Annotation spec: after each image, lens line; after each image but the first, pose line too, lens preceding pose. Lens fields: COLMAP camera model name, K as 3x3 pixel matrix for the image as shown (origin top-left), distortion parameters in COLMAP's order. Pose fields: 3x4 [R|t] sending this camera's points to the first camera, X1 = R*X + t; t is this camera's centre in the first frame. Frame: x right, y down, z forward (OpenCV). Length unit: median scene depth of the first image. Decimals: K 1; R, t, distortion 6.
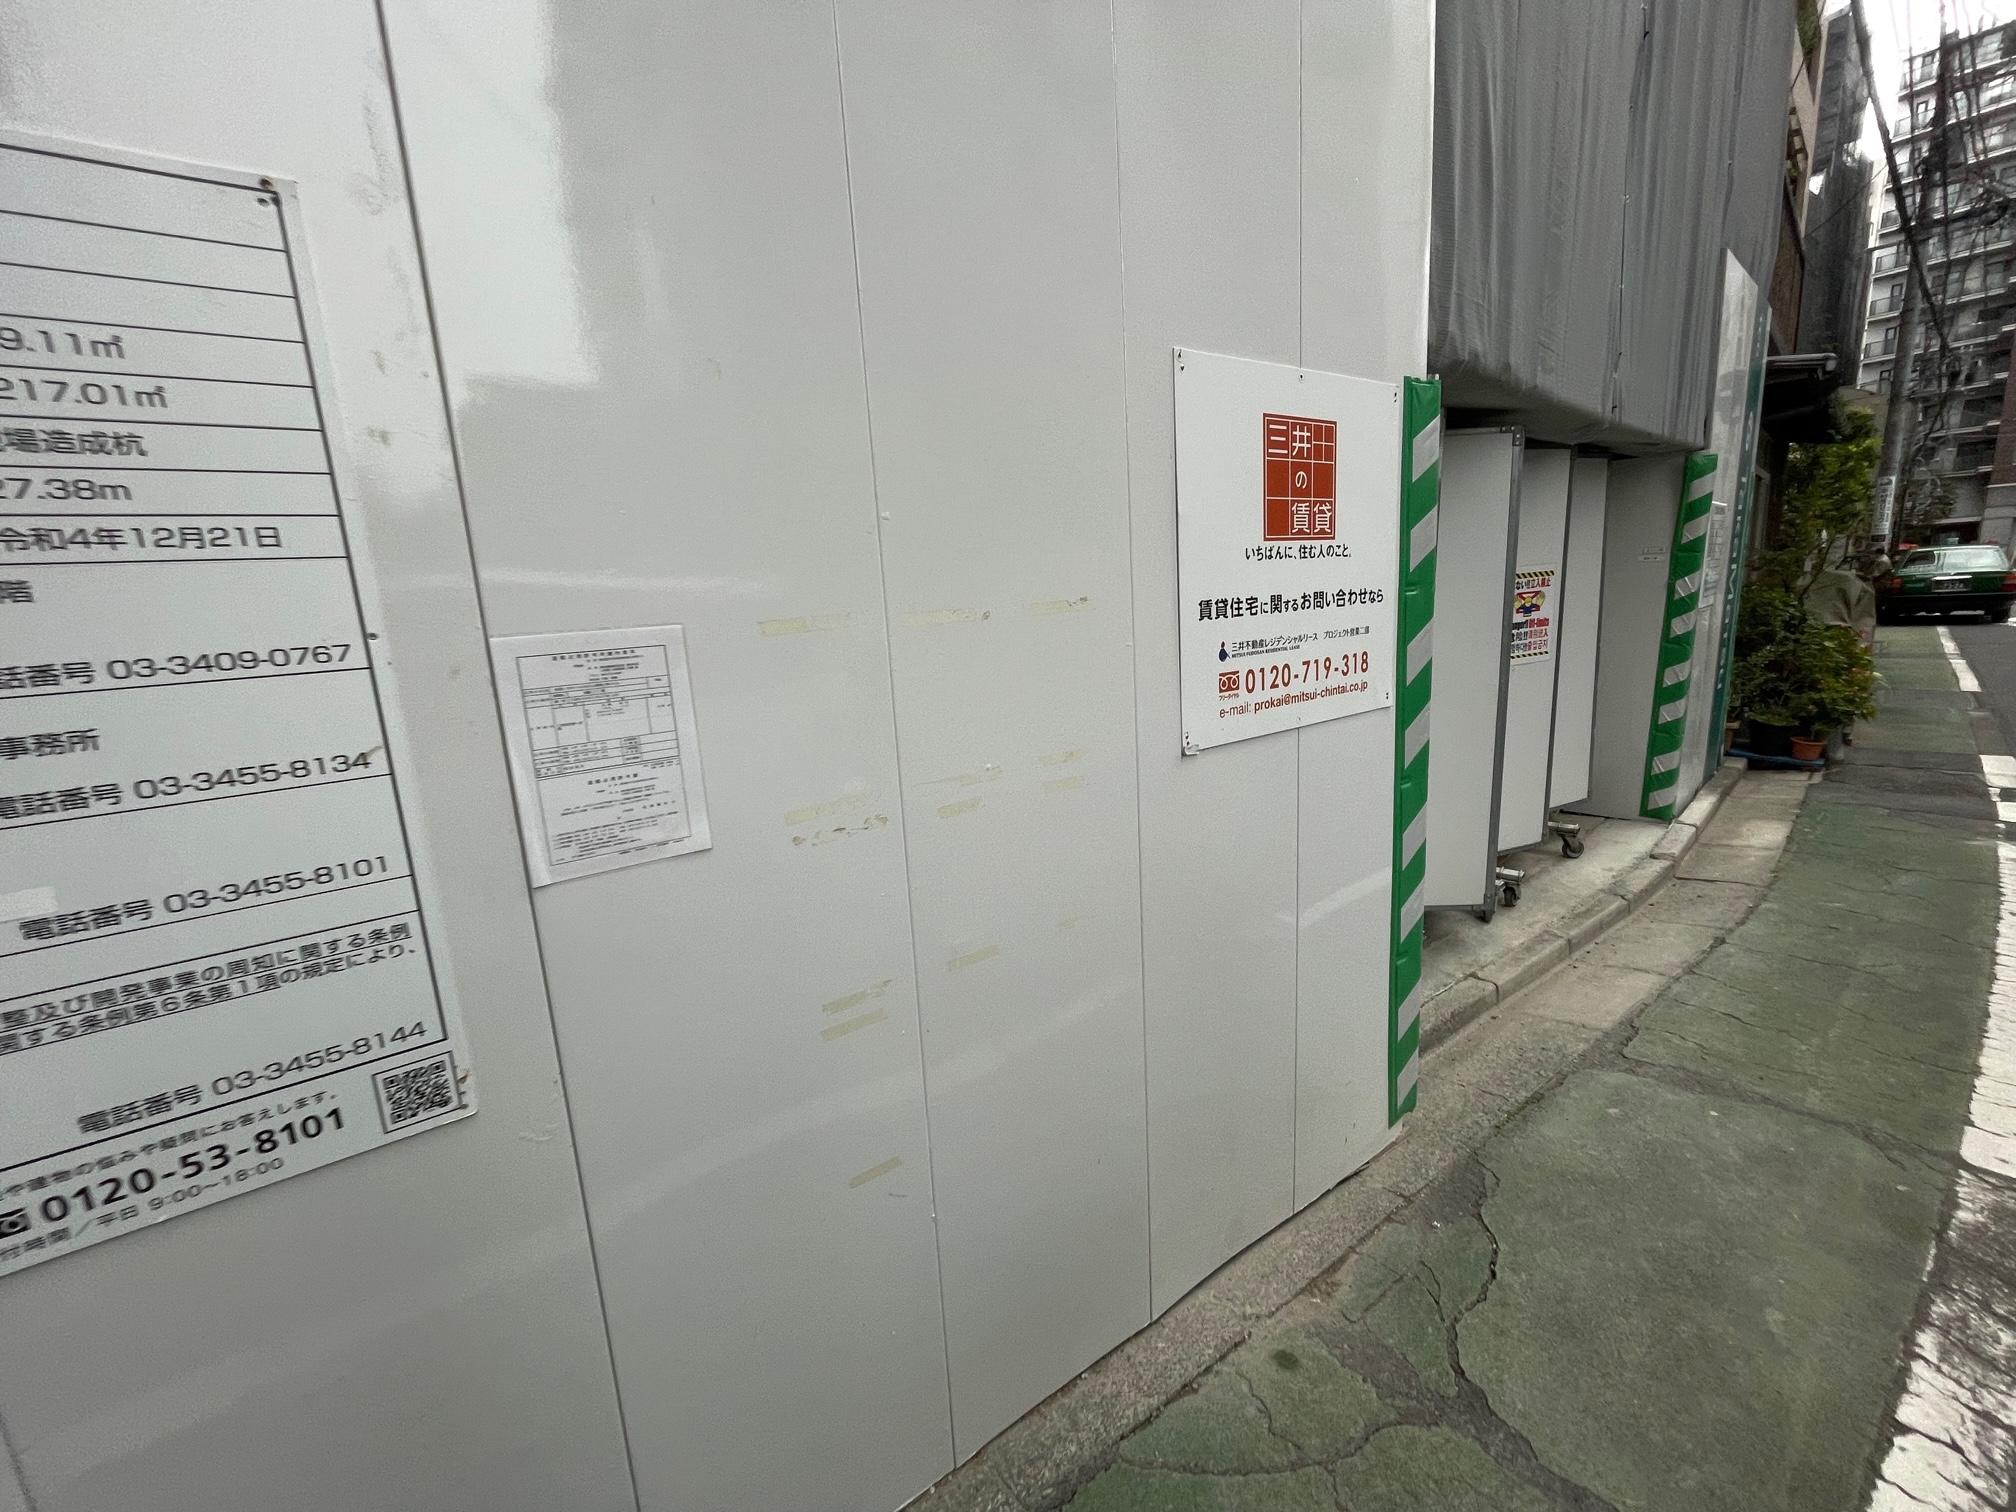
lens RADIAL K [[809.5, 0, 1010.2], [0, 809.5, 741.5], [0, 0, 1]] dist [-0.002558, -0.000540]
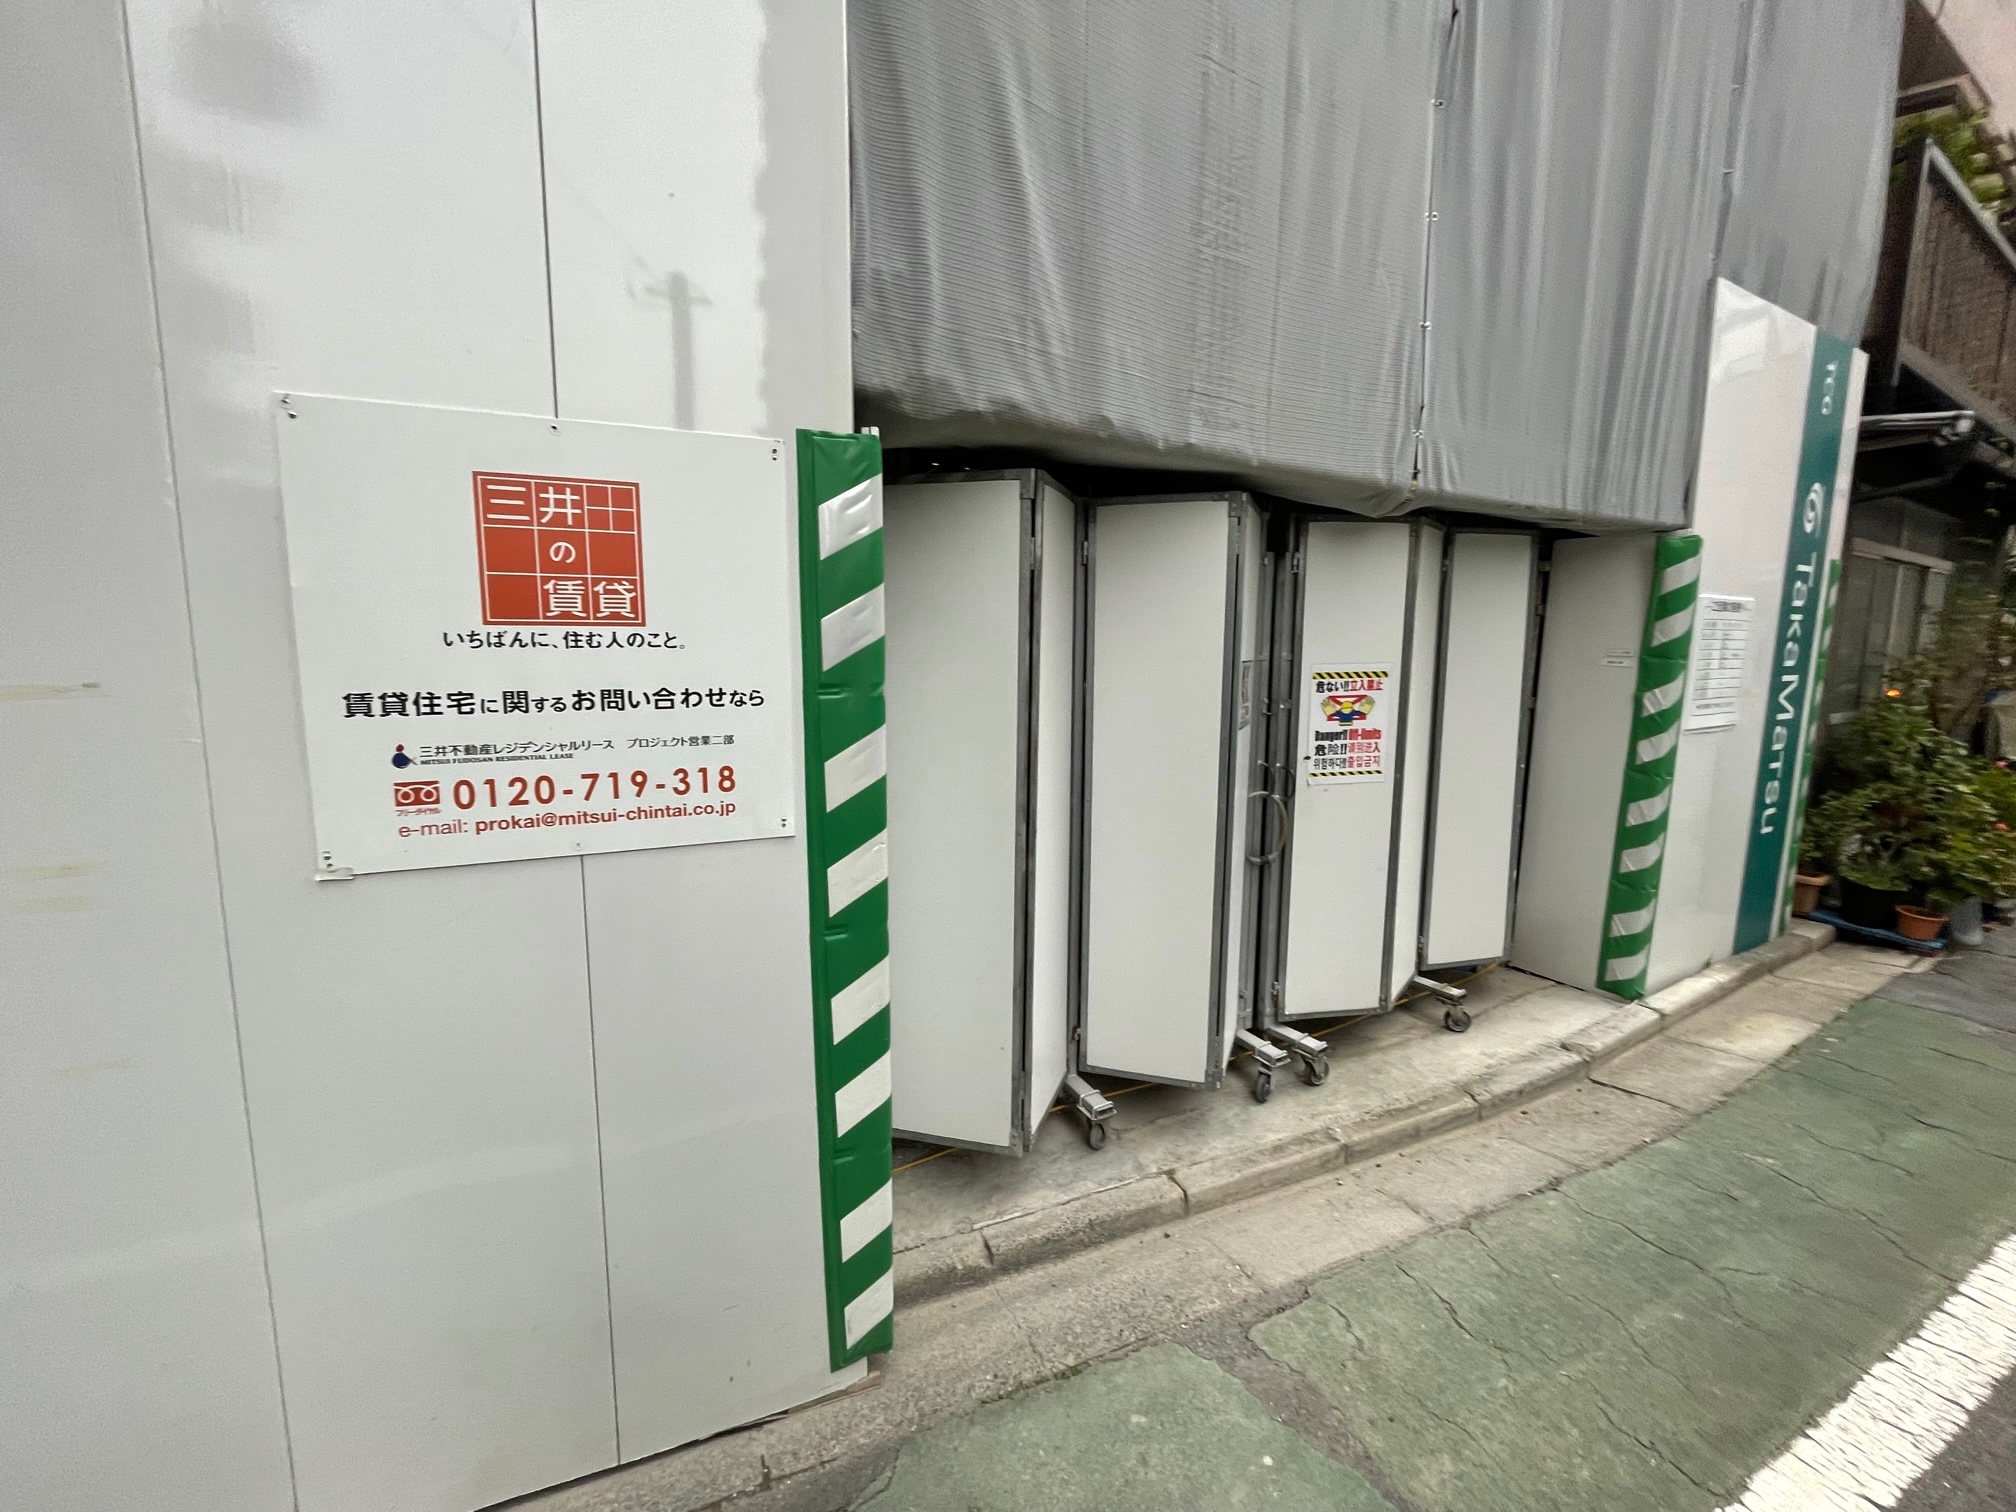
lens RADIAL K [[814.1, 0, 1012.8], [0, 814.1, 740.0], [0, 0, 1]] dist [-0.003873, -0.000151]
pose [[0.976997, 0.089448, -0.193589, 0.932304], [-0.099790, 0.994021, -0.044329, -0.139532], [0.188466, 0.062628, 0.980081, 0.286717]]
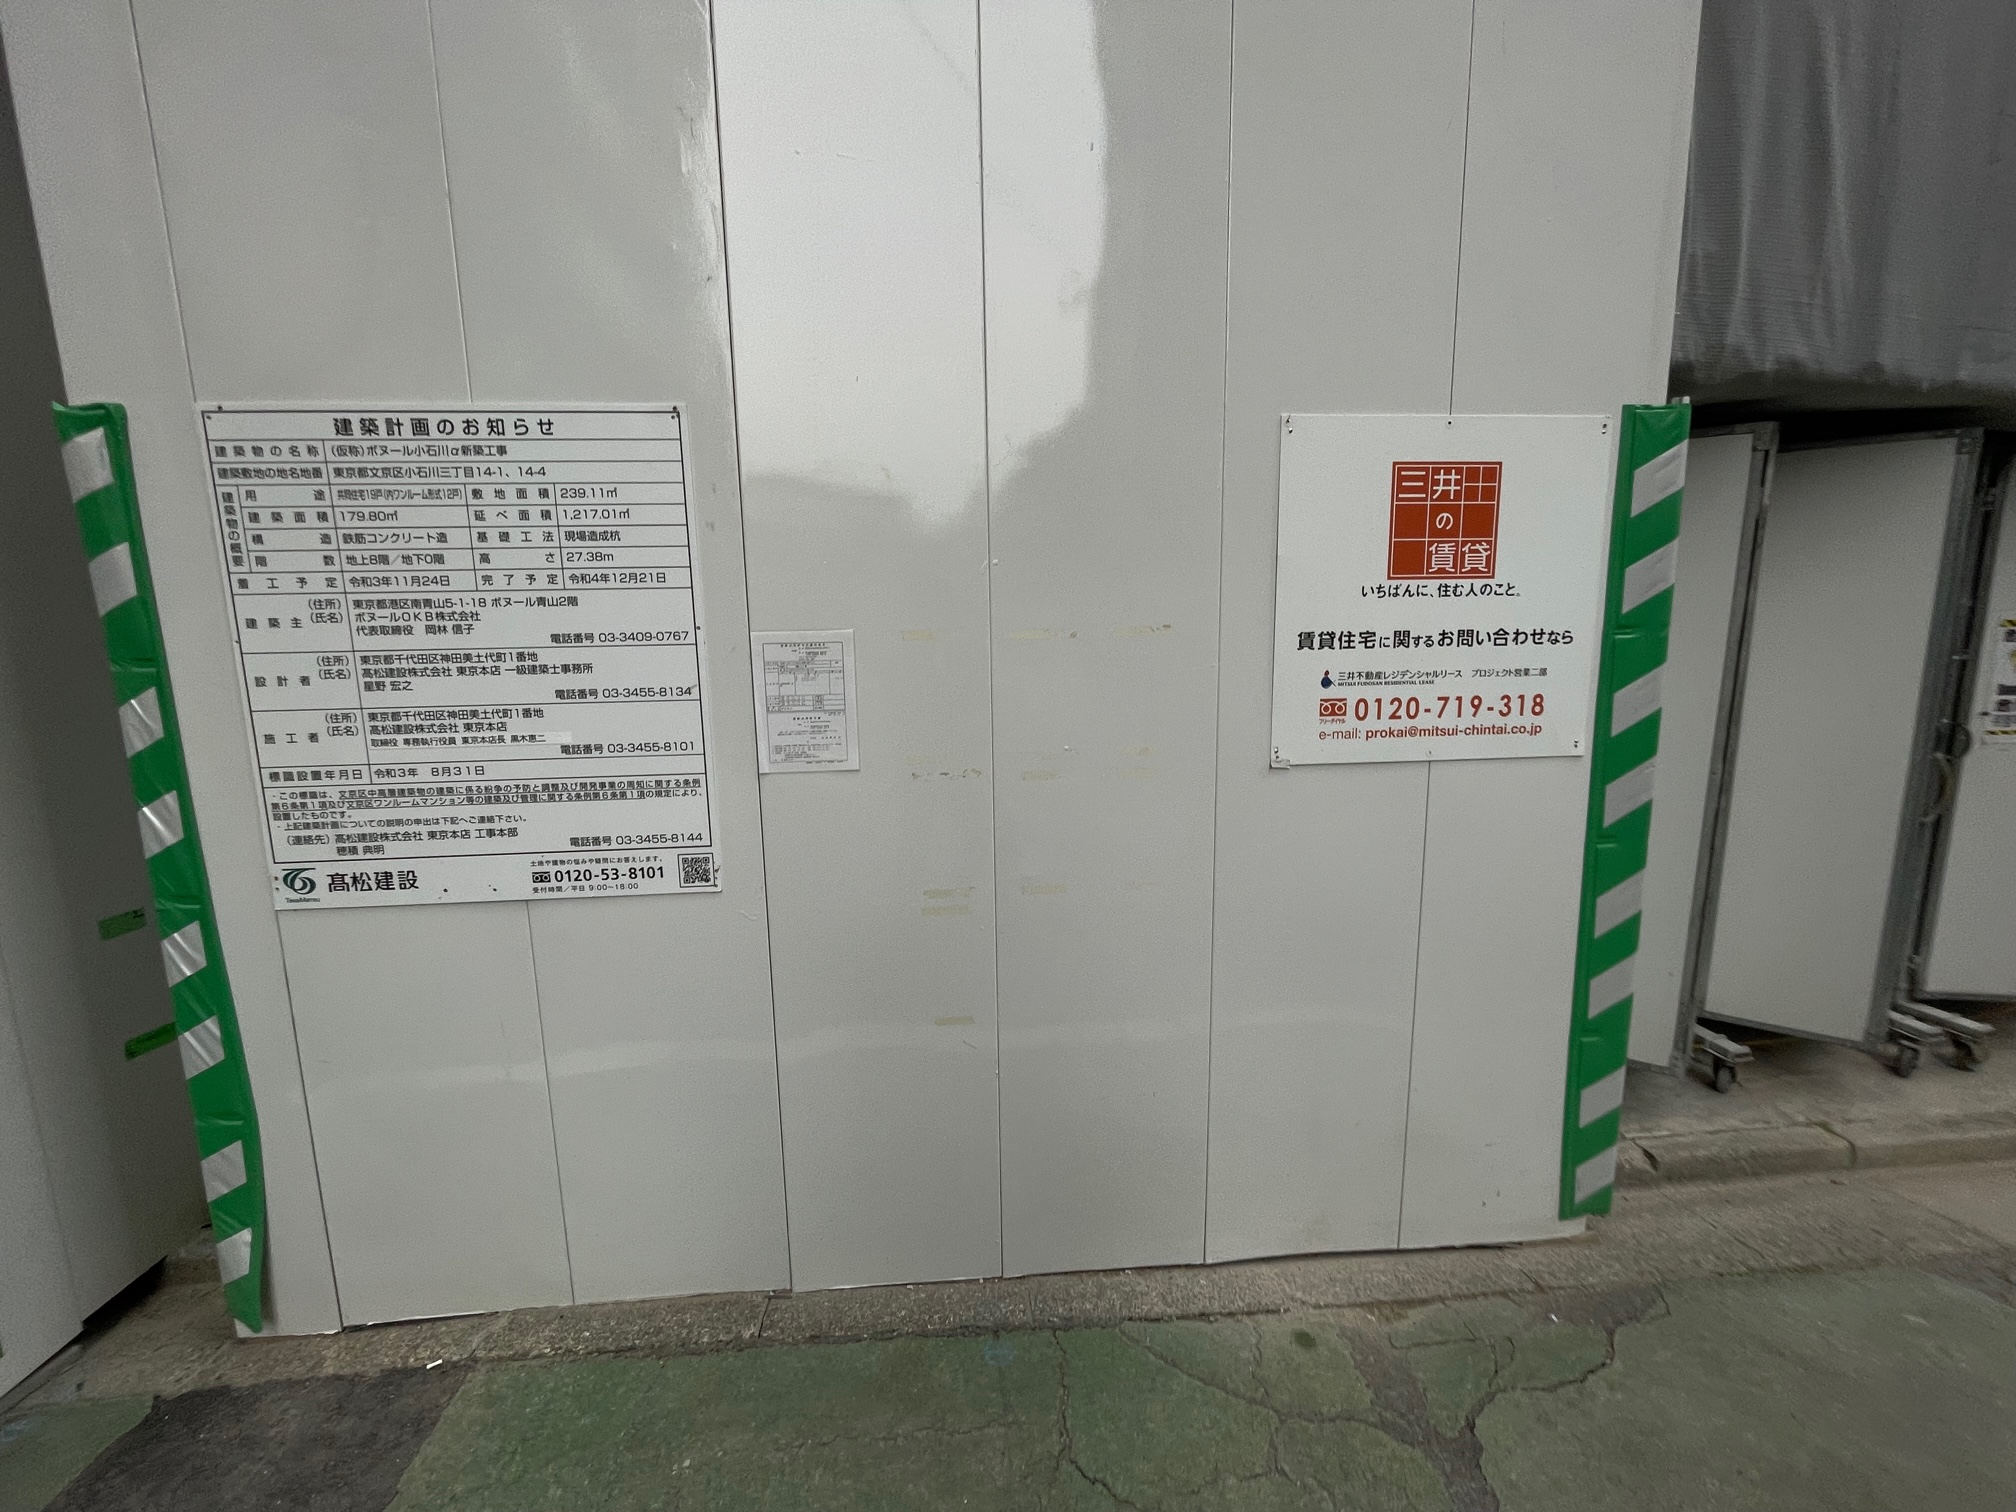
lens RADIAL K [[814.1, 0, 1012.8], [0, 814.1, 740.0], [0, 0, 1]] dist [-0.003873, -0.000151]
pose [[0.862364, 0.118485, -0.492228, 0.410107], [-0.125206, 0.991941, 0.019415, 0.002228], [0.490562, 0.044887, 0.870250, -0.153456]]
